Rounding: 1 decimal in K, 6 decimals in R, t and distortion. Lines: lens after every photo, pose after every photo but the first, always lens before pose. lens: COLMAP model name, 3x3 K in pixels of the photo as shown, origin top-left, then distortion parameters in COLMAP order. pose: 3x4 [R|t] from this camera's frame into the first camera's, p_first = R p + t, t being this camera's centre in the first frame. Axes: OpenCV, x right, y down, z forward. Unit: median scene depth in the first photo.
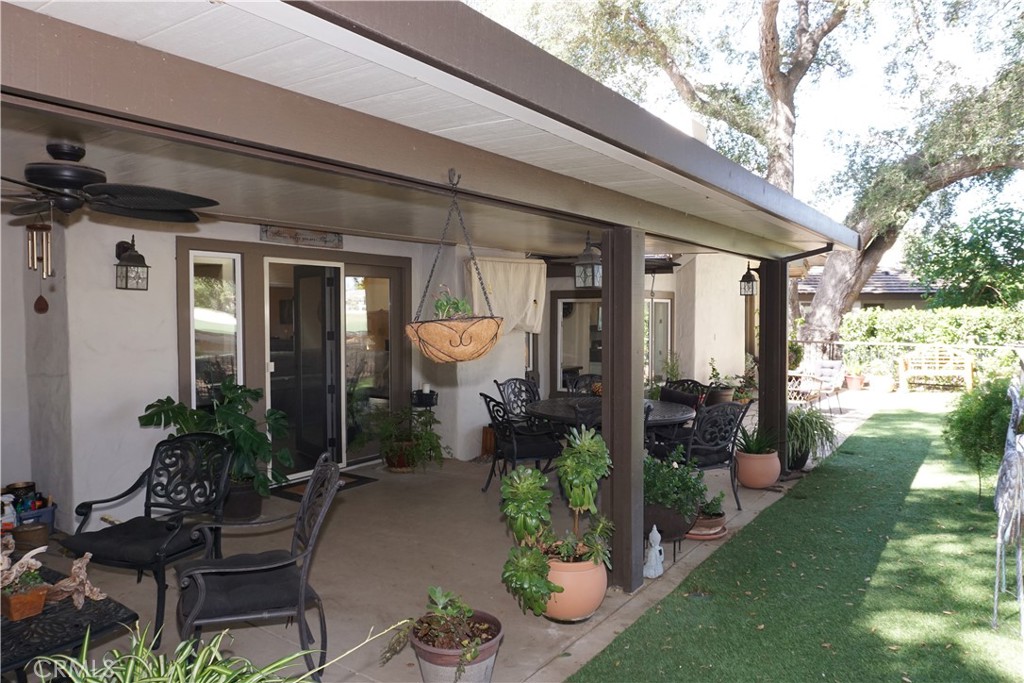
lens RADIAL K [[686.1, 0, 509.5], [0, 686.1, 342.4], [0, 0, 1]] dist [-0.046642, 0.036537]
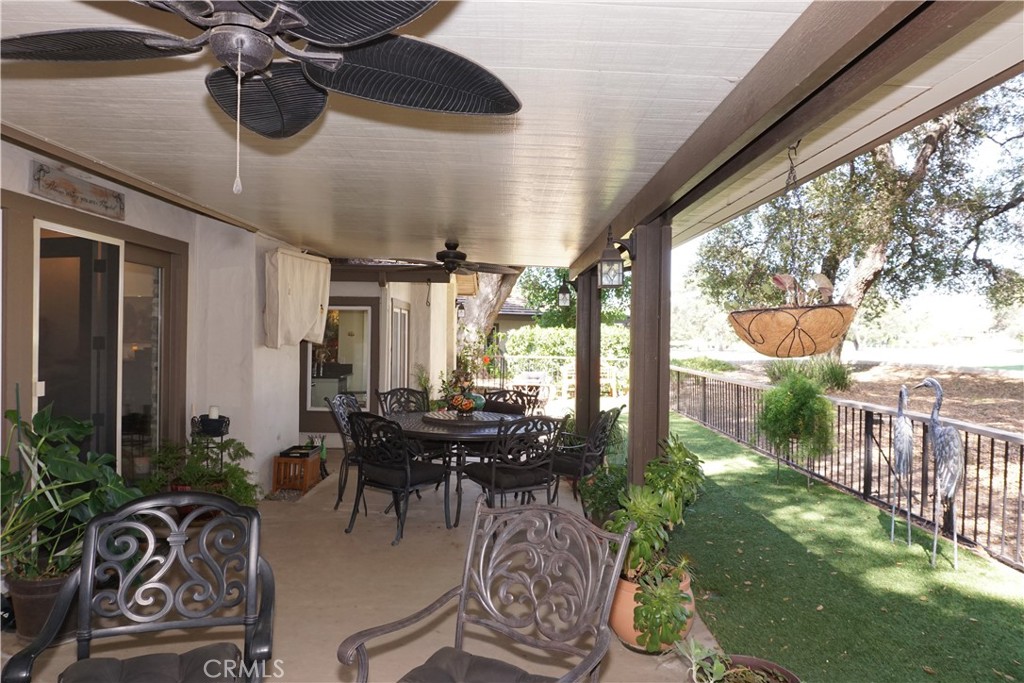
lens RADIAL K [[686.1, 0, 509.5], [0, 686.1, 342.4], [0, 0, 1]] dist [-0.046642, 0.036537]
pose [[0.817095, 0.007186, 0.576458, -0.335183], [0.008711, 0.999654, -0.024808, 0.011080], [-0.576437, 0.025292, 0.816750, 0.204283]]
